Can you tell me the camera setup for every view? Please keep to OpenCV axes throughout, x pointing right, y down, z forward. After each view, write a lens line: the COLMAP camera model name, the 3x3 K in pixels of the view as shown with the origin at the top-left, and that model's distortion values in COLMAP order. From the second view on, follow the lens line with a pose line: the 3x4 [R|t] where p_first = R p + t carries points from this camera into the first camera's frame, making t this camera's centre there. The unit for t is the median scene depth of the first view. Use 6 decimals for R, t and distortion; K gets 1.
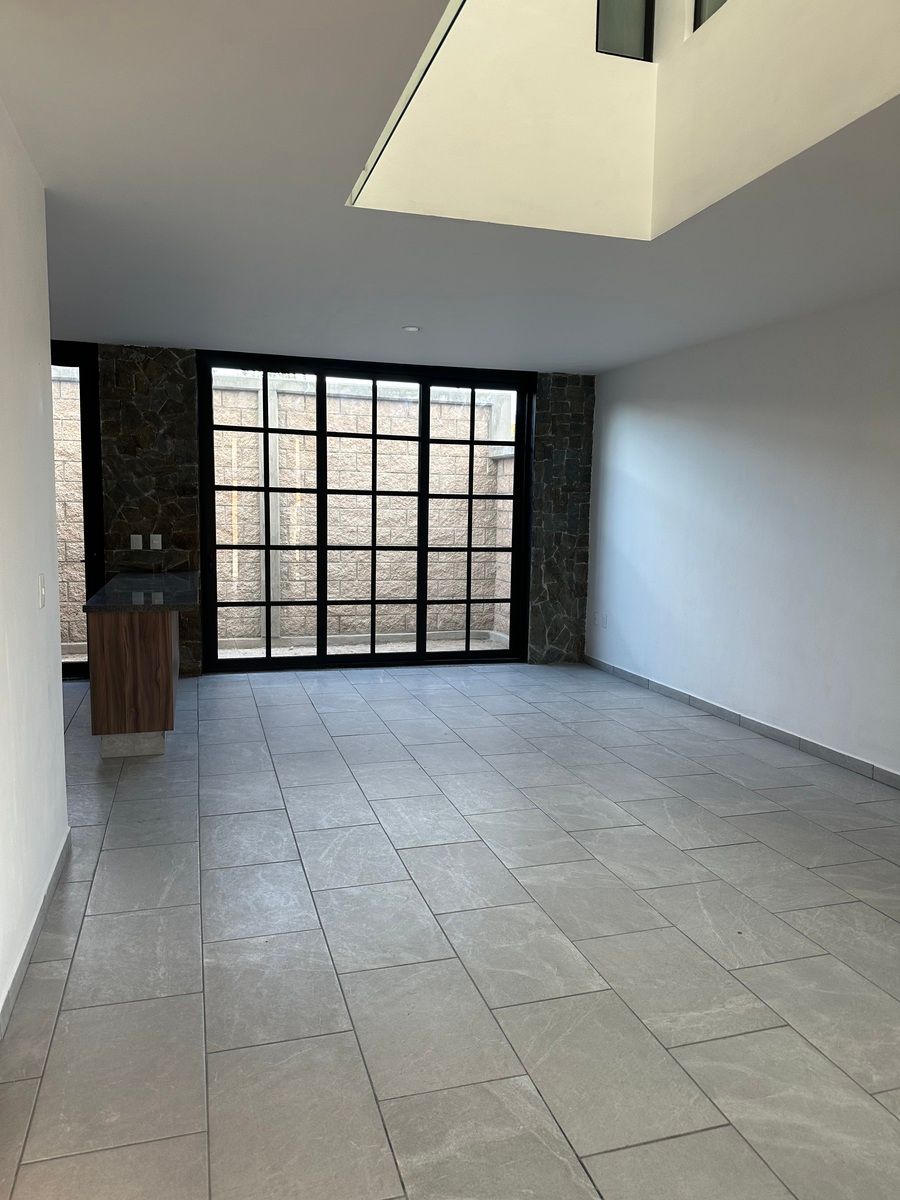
lens RADIAL K [[844.2, 0, 450.0], [0, 844.2, 609.9], [0, 0, 1]] dist [0.110200, -0.001204]
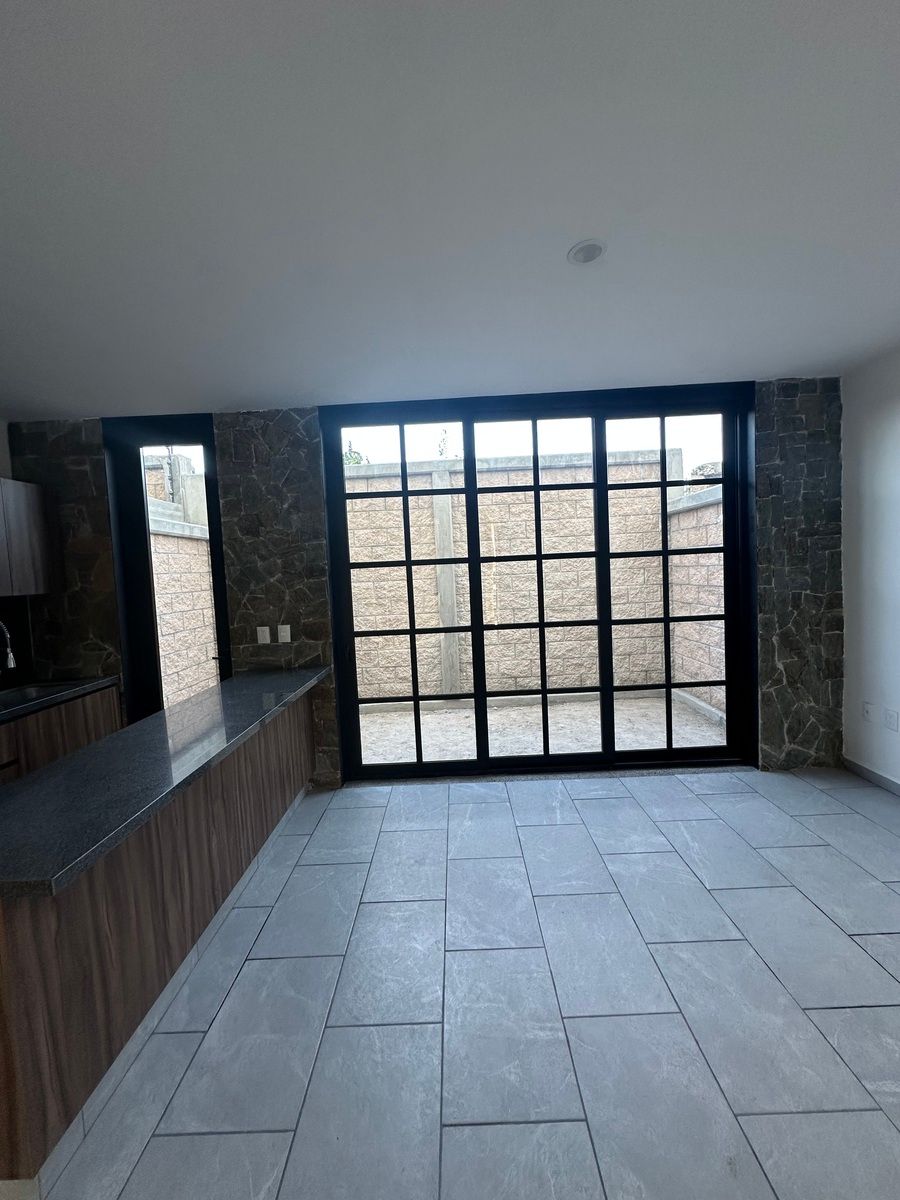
lens RADIAL K [[478.8, 0, 450.0], [0, 478.8, 600.0], [0, 0, 1]] dist [-0.002342, -0.000018]
pose [[0.953424, -0.047176, -0.297923, -0.036288], [0.030798, 0.997757, -0.059433, -0.071740], [0.300058, 0.047490, 0.952738, 0.533026]]
